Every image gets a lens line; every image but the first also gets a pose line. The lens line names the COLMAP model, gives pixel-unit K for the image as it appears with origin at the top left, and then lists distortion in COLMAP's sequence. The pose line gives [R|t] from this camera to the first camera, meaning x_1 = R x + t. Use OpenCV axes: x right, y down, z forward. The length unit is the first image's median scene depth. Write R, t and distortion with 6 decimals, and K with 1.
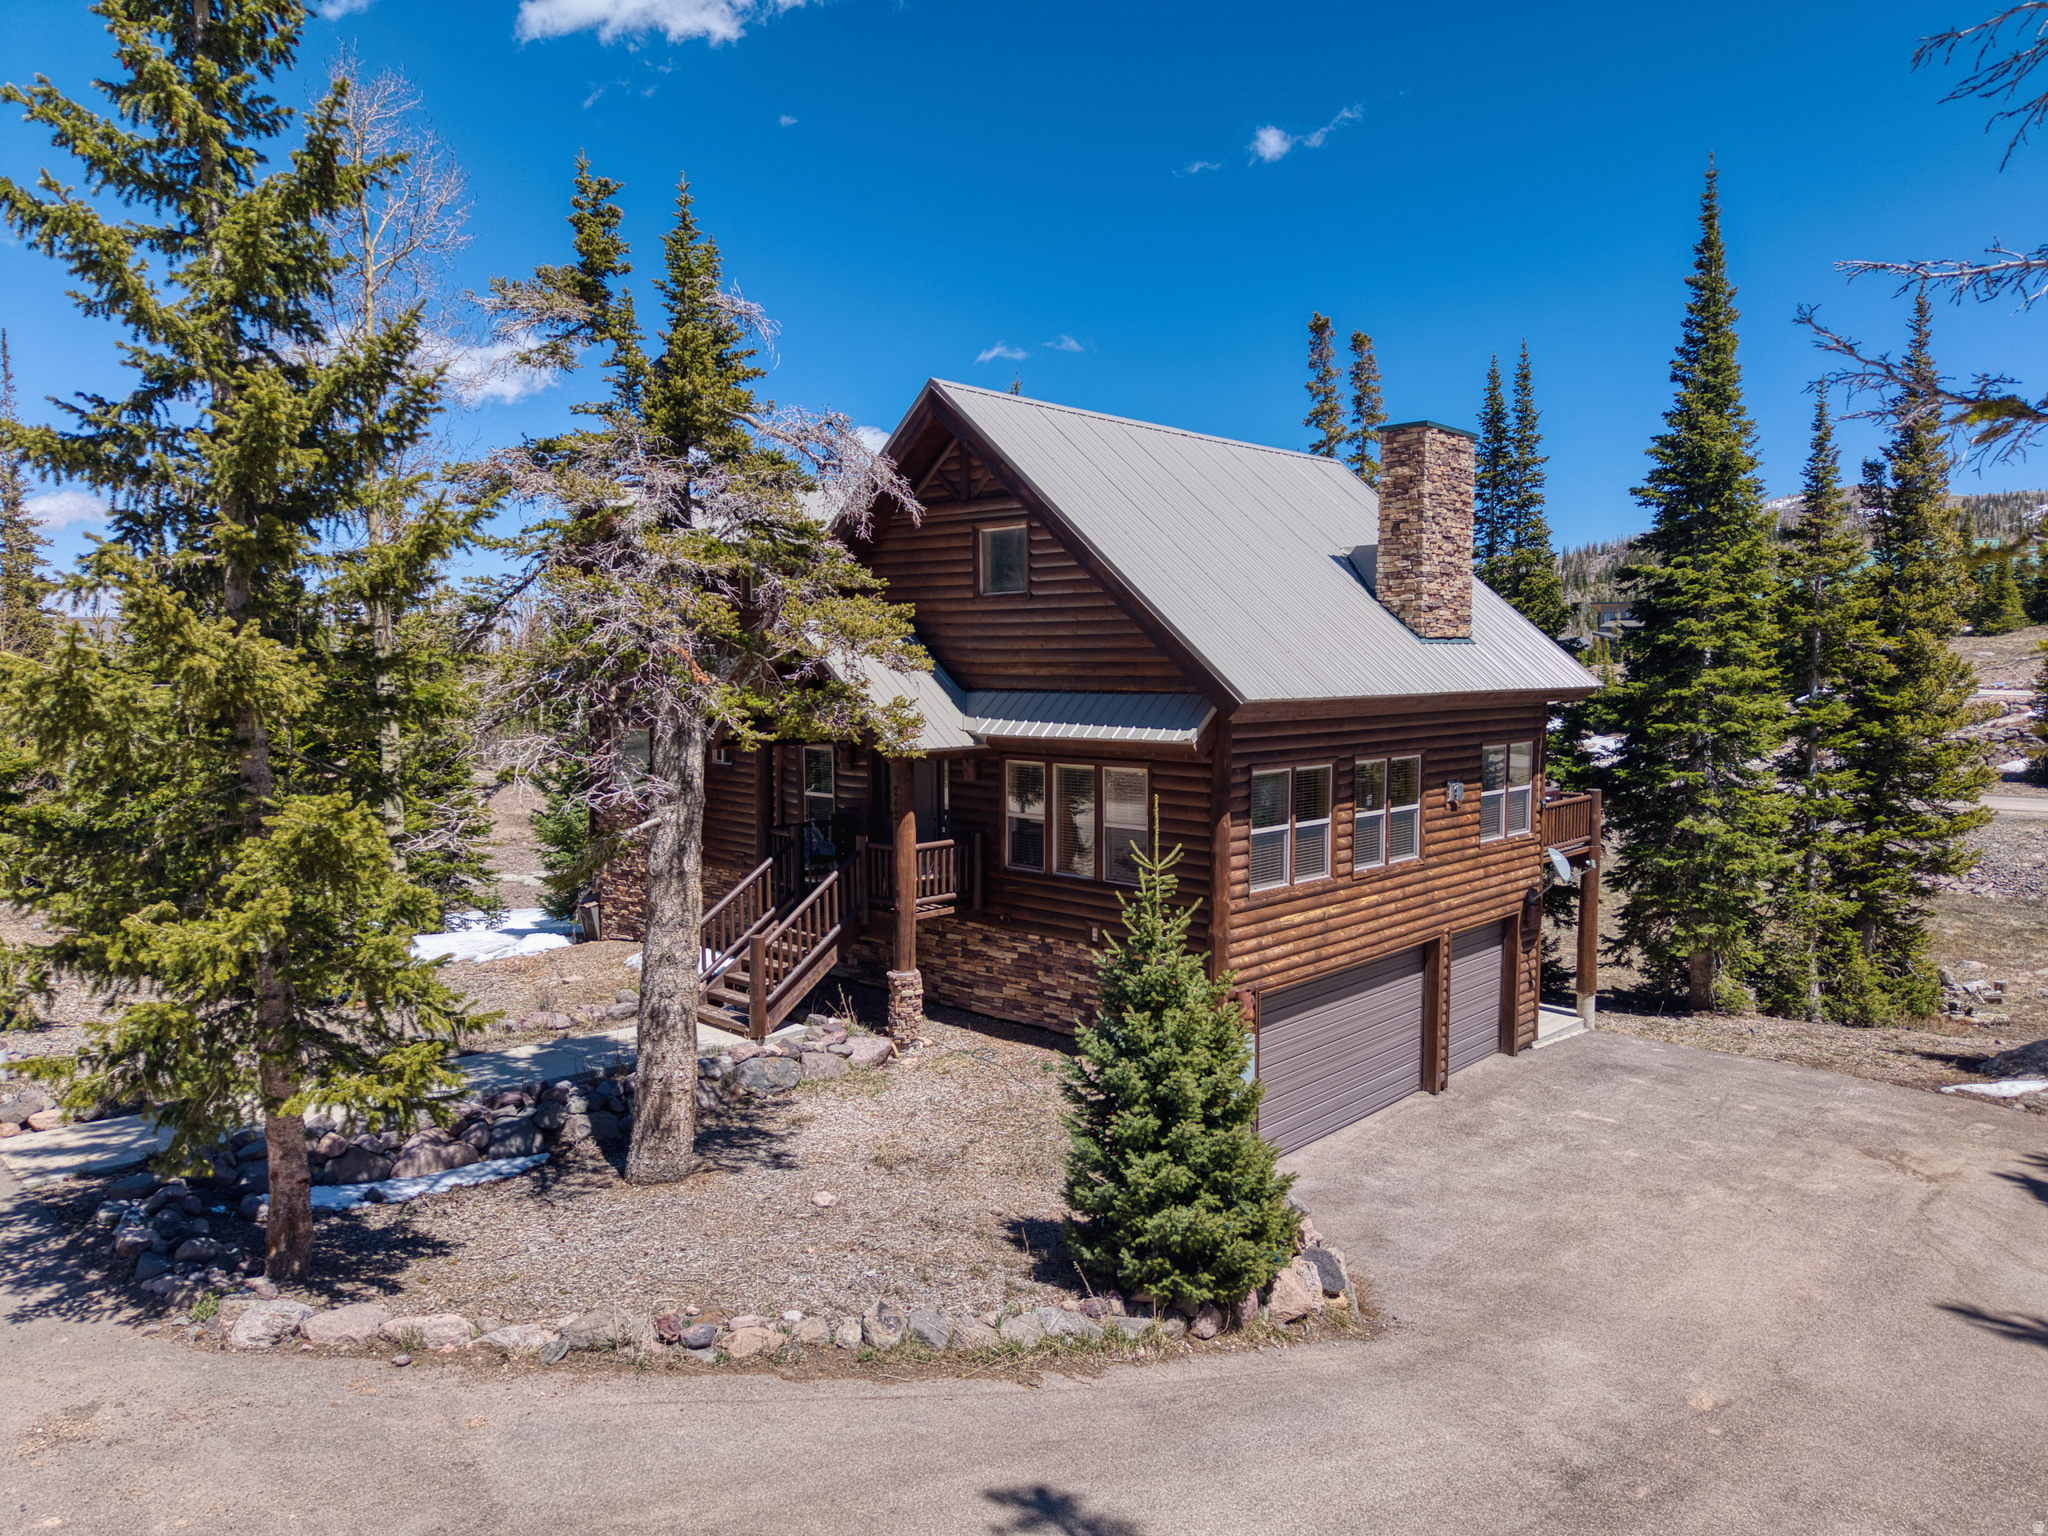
lens RADIAL K [[1368.2, 0, 1024.0], [0, 1368.2, 768.0], [0, 0, 1]] dist [0.028337, -0.023995]
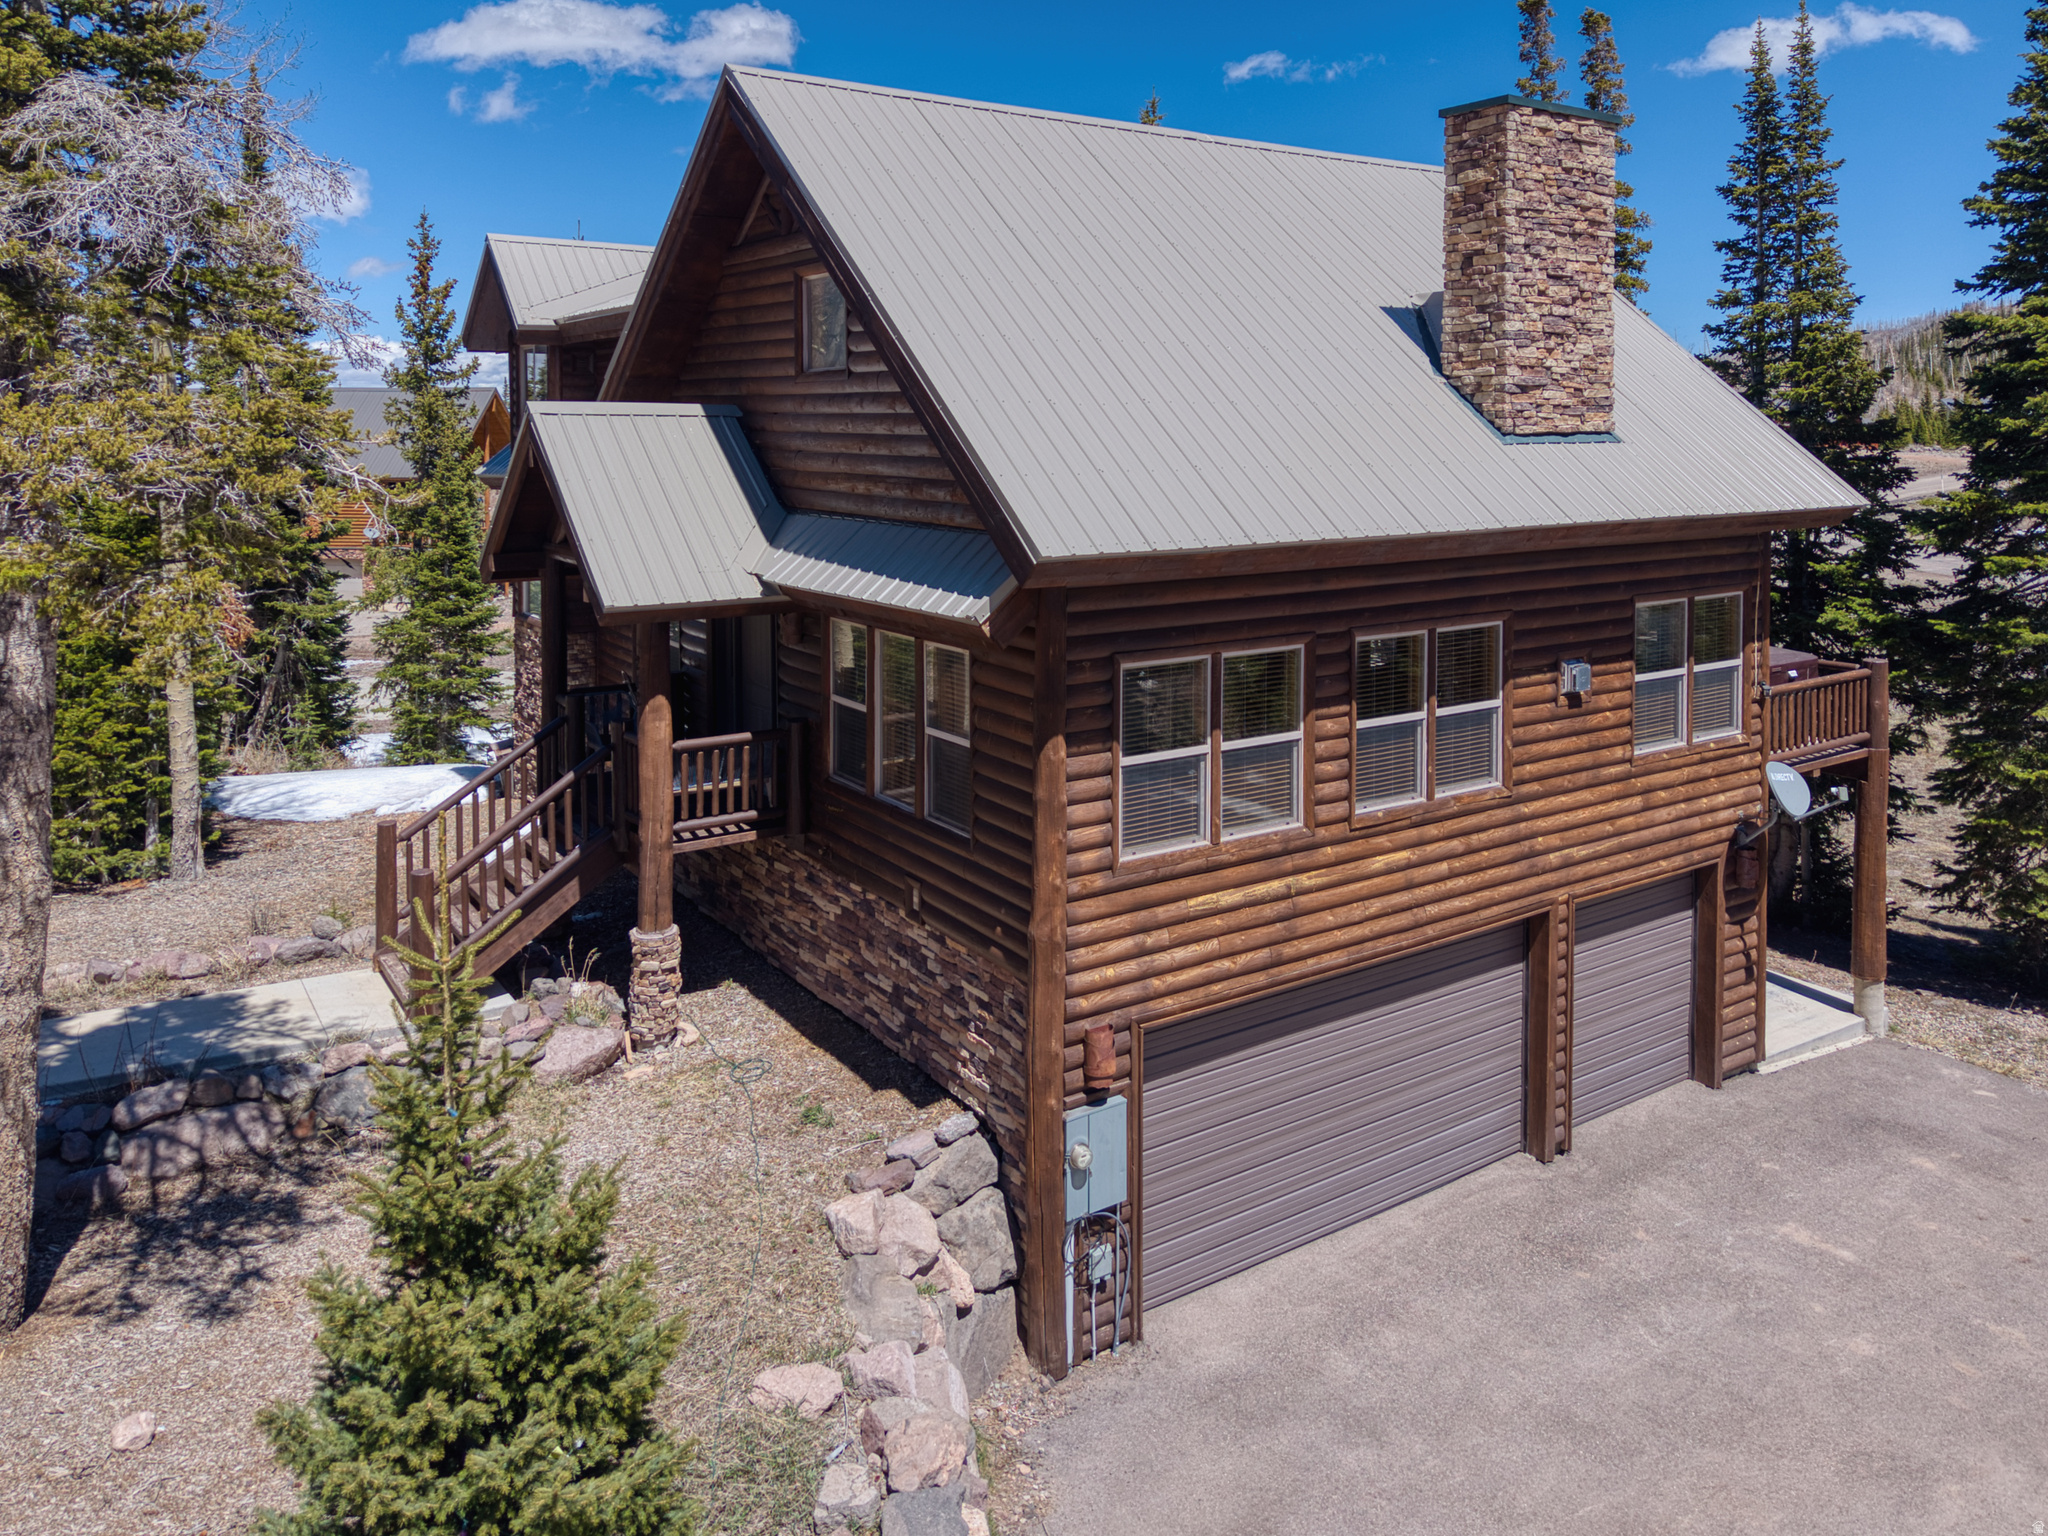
lens RADIAL K [[1461.3, 0, 1017.7], [0, 1461.3, 465.4], [0, 0, 1]] dist [0.001301, 0.009298]
pose [[0.972898, 0.006293, -0.231149, 0.224572], [-0.017922, 0.998675, -0.048245, -0.043759], [0.230539, 0.051080, 0.971722, 0.290608]]
